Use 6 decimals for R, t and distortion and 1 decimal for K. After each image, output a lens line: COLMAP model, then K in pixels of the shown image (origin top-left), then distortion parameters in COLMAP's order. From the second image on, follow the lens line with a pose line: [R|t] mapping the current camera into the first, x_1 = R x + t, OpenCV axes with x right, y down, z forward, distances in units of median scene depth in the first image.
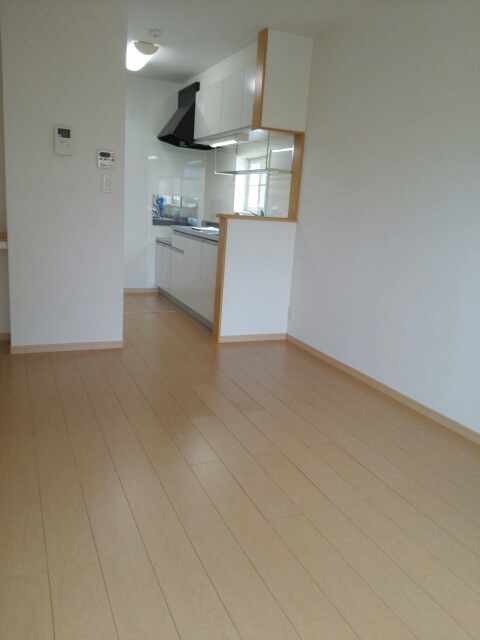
lens RADIAL K [[520.0, 0, 238.0], [0, 520.0, 320.9], [0, 0, 1]] dist [0.089970, -0.113018]
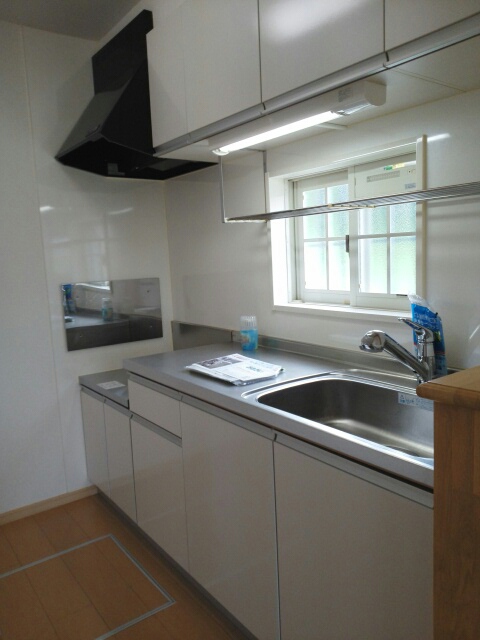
lens RADIAL K [[520.0, 0, 238.0], [0, 520.0, 320.9], [0, 0, 1]] dist [0.089970, -0.113018]
pose [[0.970779, -0.136888, 0.197102, -0.119153], [0.154306, 0.985109, -0.075835, -0.170342], [-0.183786, 0.104033, 0.977446, 0.597630]]
